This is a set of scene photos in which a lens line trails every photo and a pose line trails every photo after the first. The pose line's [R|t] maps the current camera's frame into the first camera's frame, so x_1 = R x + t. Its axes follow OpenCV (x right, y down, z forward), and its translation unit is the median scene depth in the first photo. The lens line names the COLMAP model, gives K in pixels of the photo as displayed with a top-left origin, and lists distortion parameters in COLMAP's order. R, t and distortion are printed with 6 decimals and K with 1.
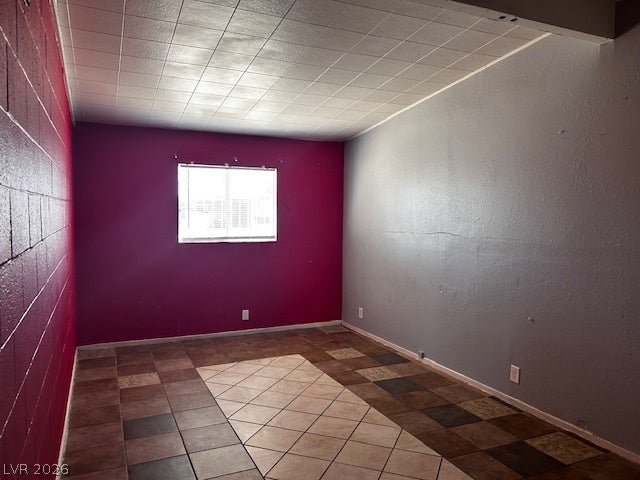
lens RADIAL K [[482.7, 0, 323.4], [0, 482.7, 234.6], [0, 0, 1]] dist [0.057147, -0.053339]
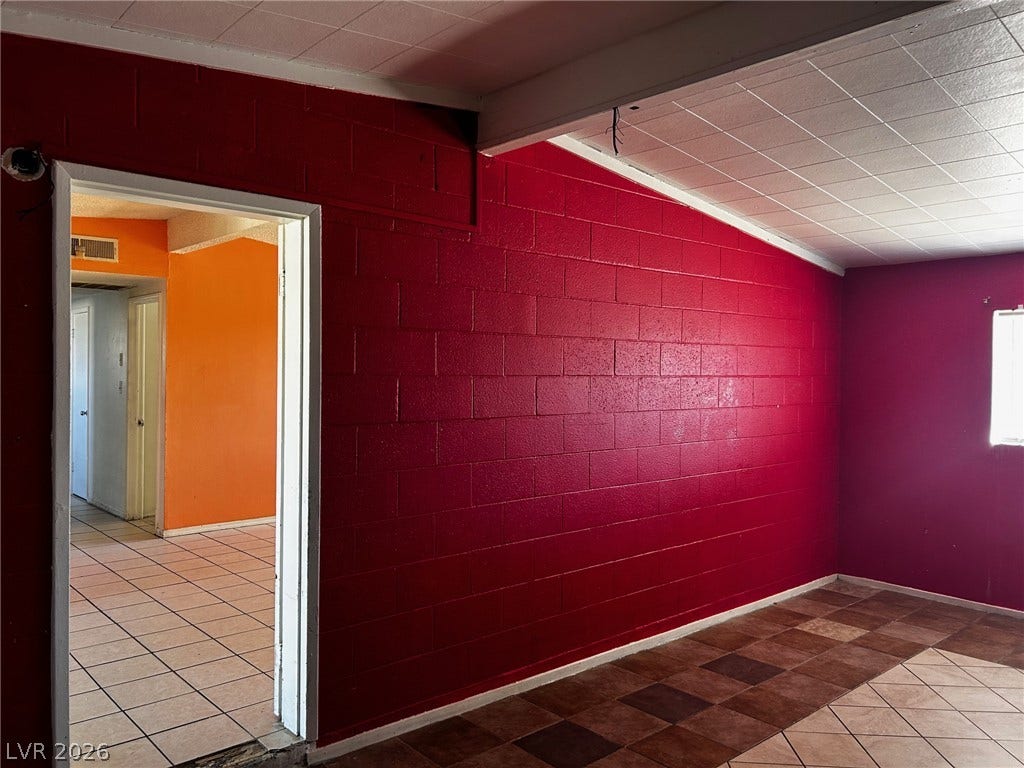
lens RADIAL K [[772.3, 0, 513.4], [0, 772.3, 385.2], [0, 0, 1]] dist [0.057147, -0.053339]
pose [[0.284085, 0.002238, -0.958796, 0.545681], [-0.046942, 0.998830, -0.011578, -0.020038], [0.957649, 0.048297, 0.283858, 0.205779]]
